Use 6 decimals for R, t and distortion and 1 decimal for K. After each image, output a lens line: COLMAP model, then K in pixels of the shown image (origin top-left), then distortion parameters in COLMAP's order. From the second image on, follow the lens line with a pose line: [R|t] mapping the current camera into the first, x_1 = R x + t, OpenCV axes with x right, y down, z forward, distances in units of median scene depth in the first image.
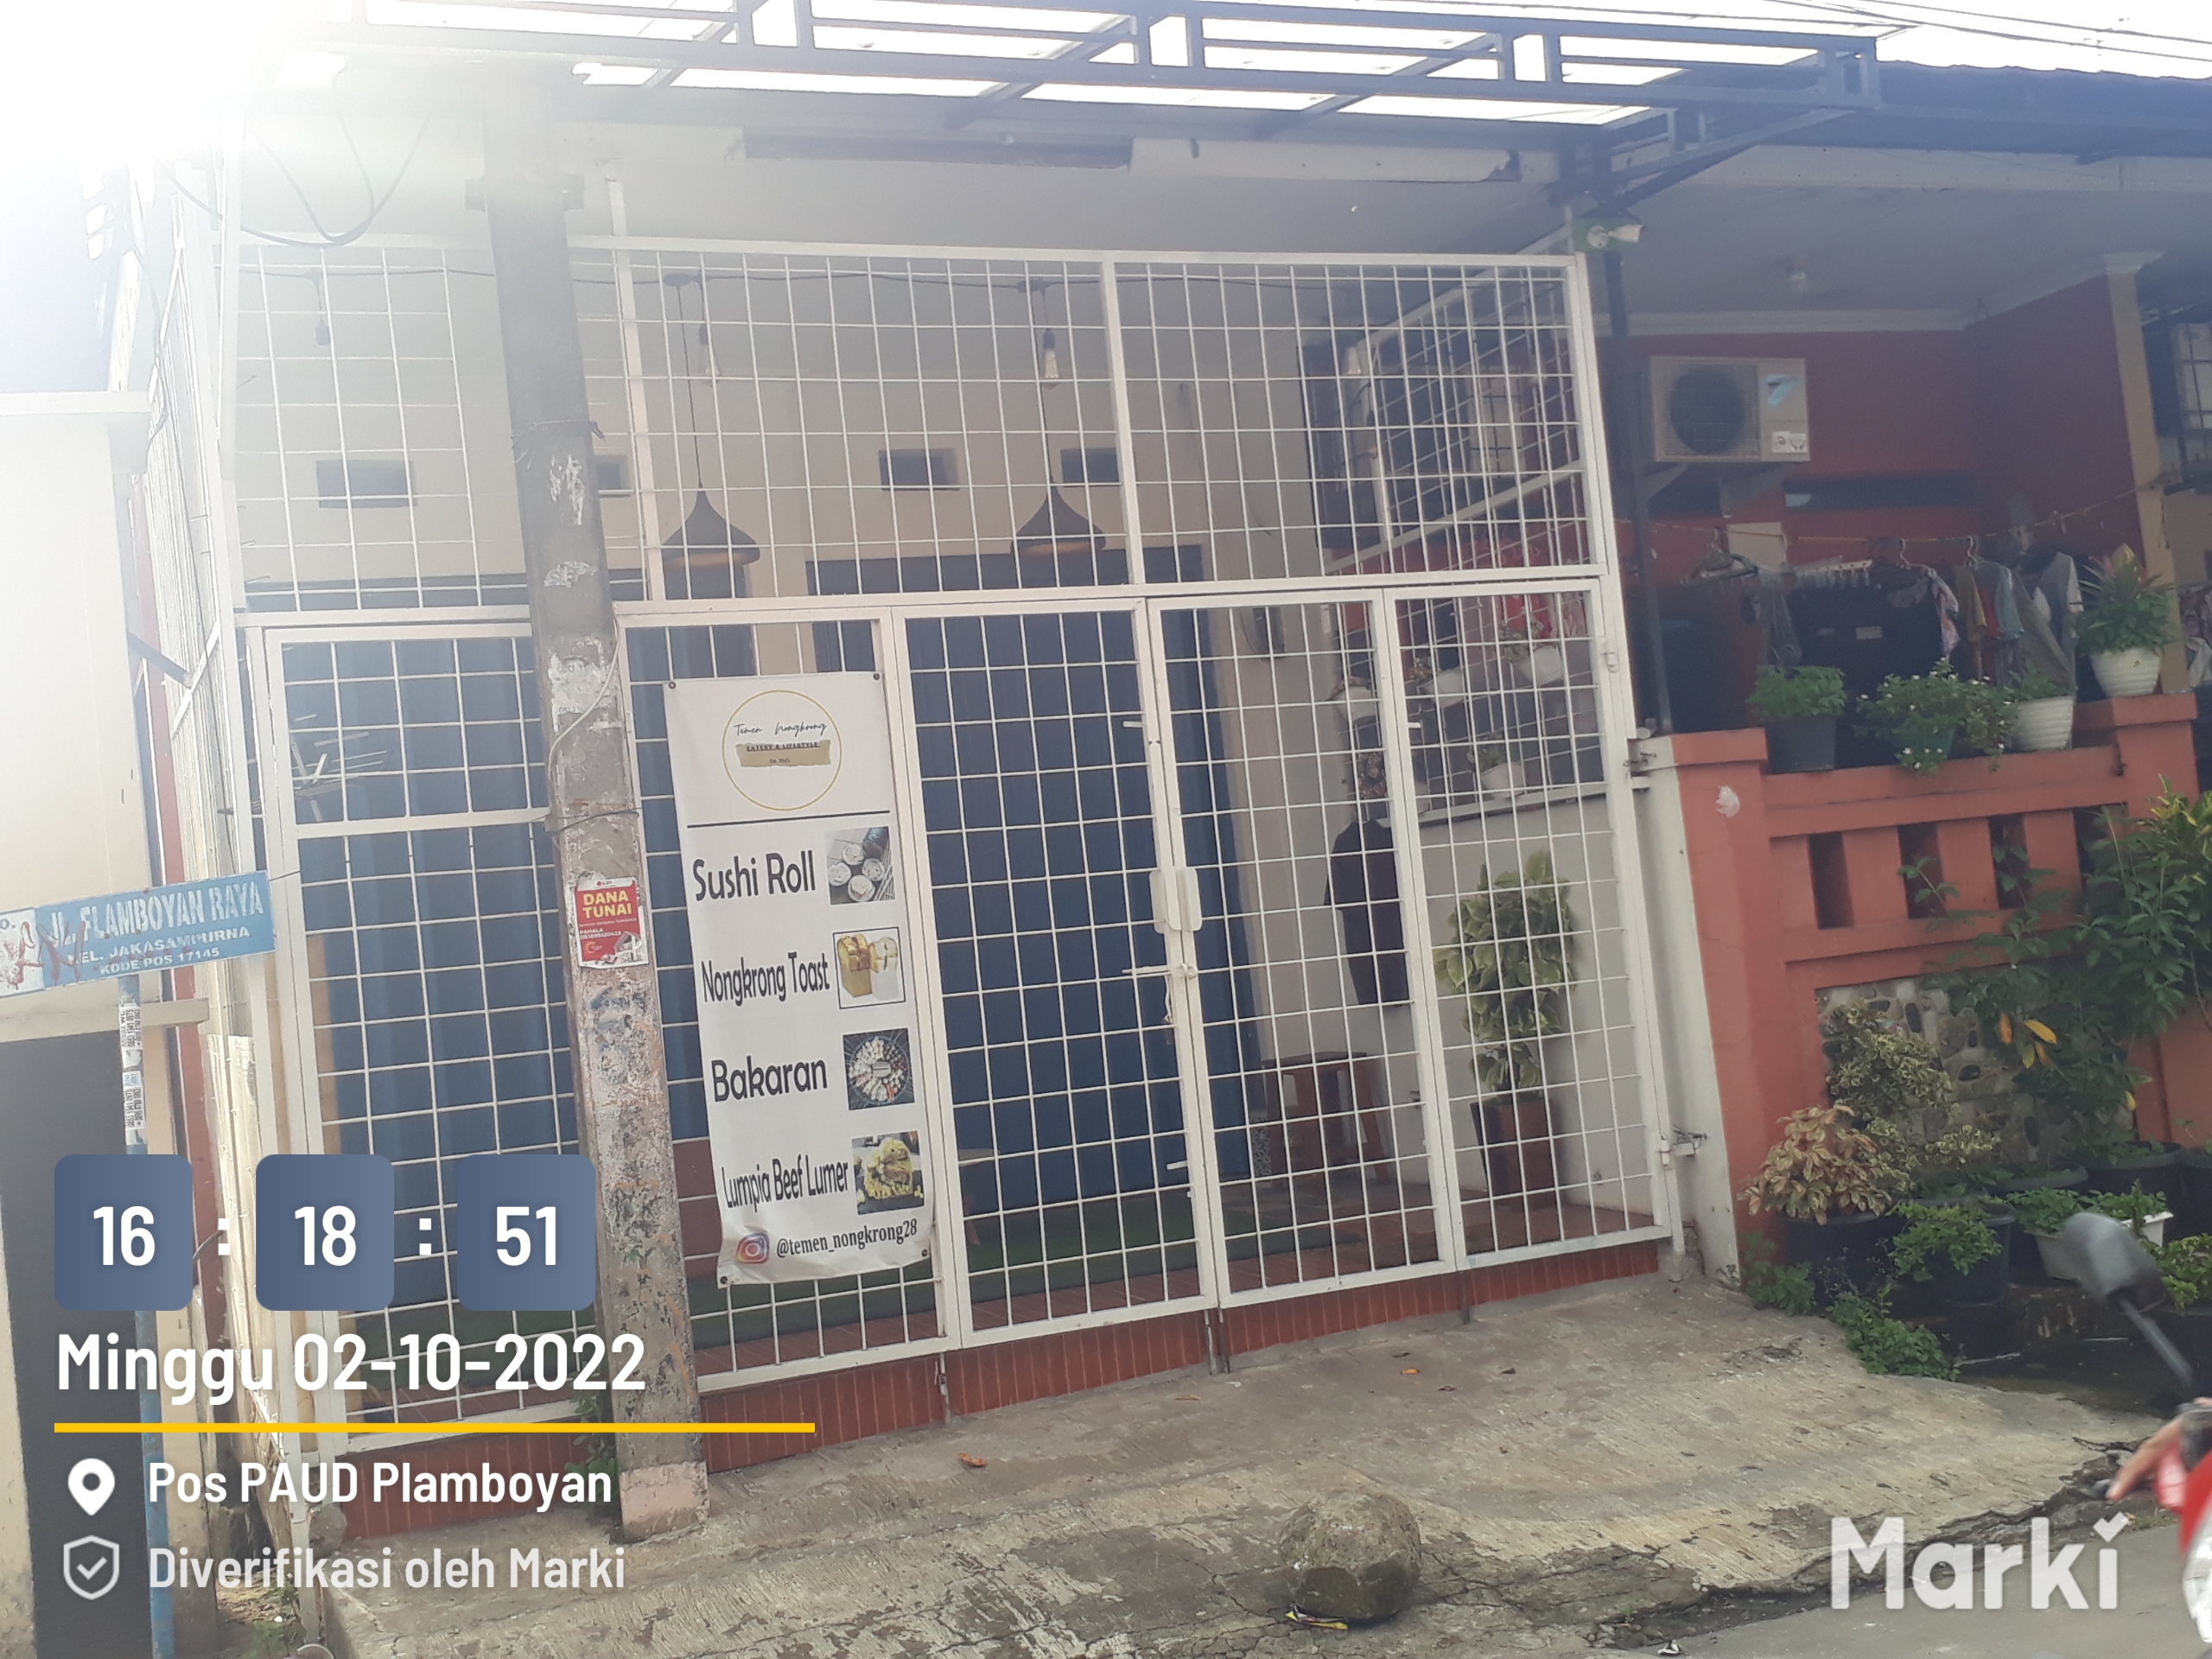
lens RADIAL K [[2580.9, 0, 1106.0], [0, 2580.9, 829.5], [0, 0, 1]] dist [0.309266, -1.392961]
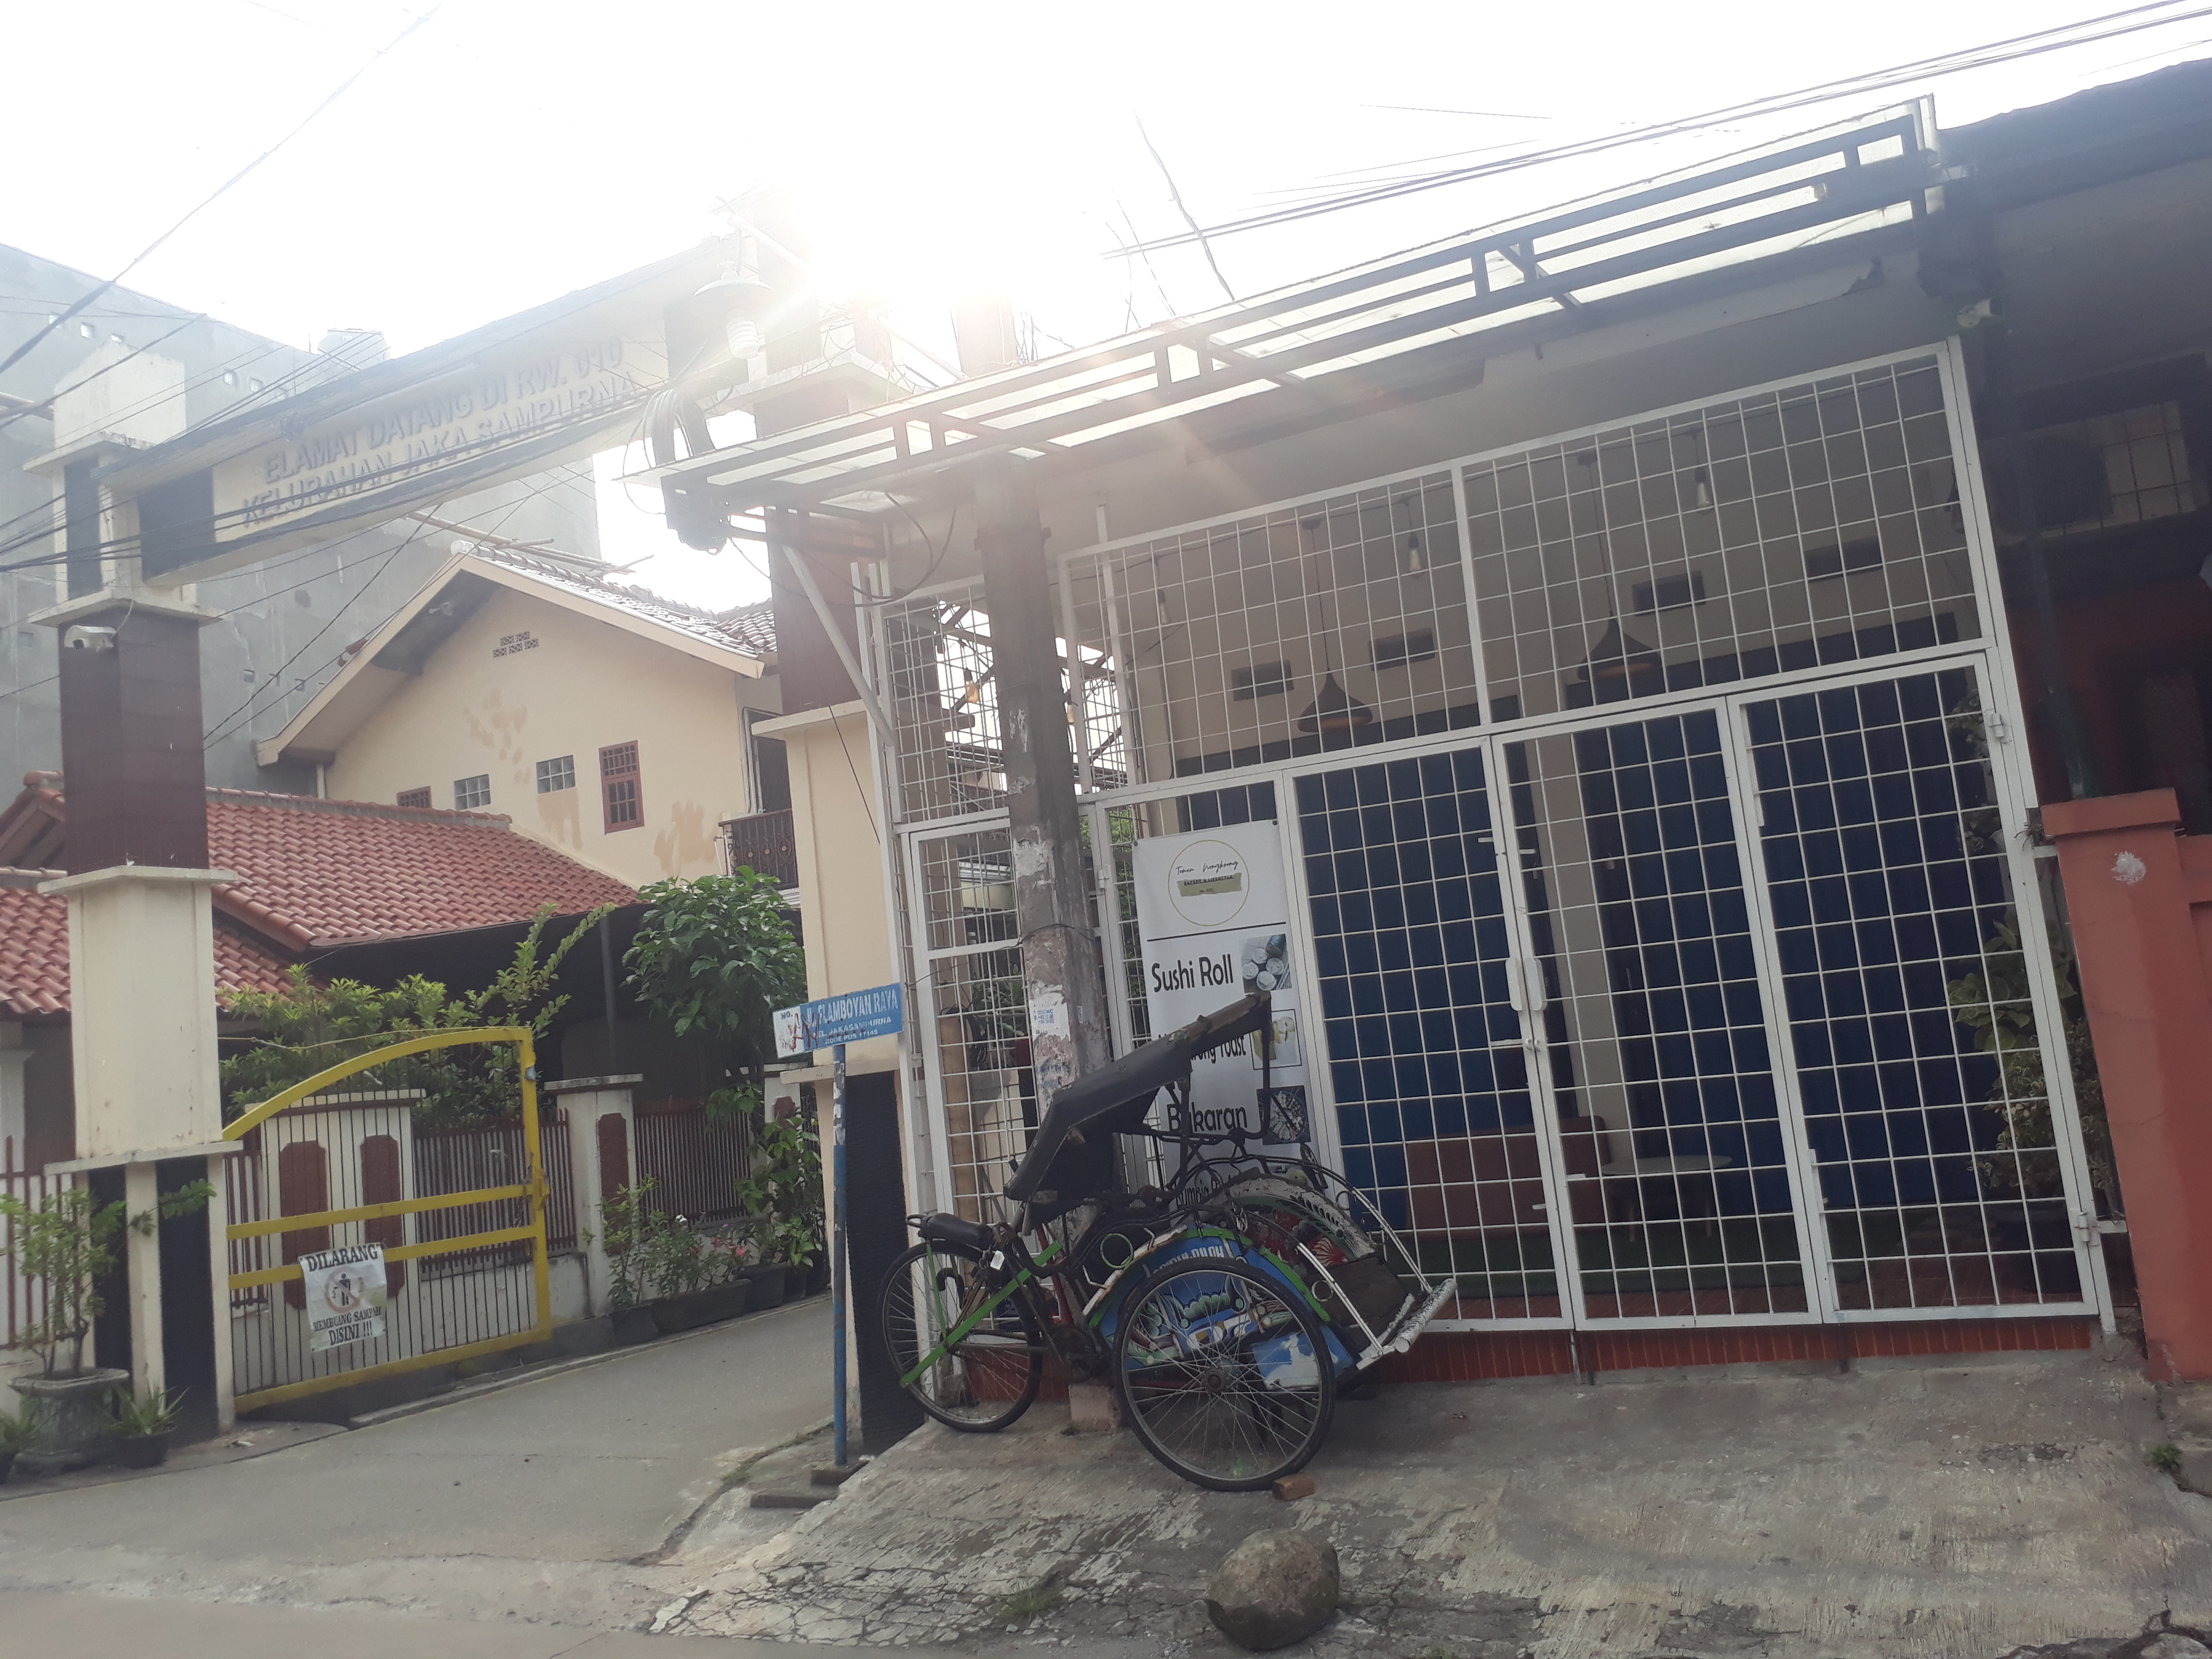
lens RADIAL K [[1881.2, 0, 1034.6], [0, 1881.2, 831.8], [0, 0, 1]] dist [0.155085, -0.392131]
pose [[0.633424, -0.058717, -0.771574, 0.568546], [0.072462, 0.997236, -0.016402, -0.045544], [0.770404, -0.045520, 0.635928, 0.267705]]
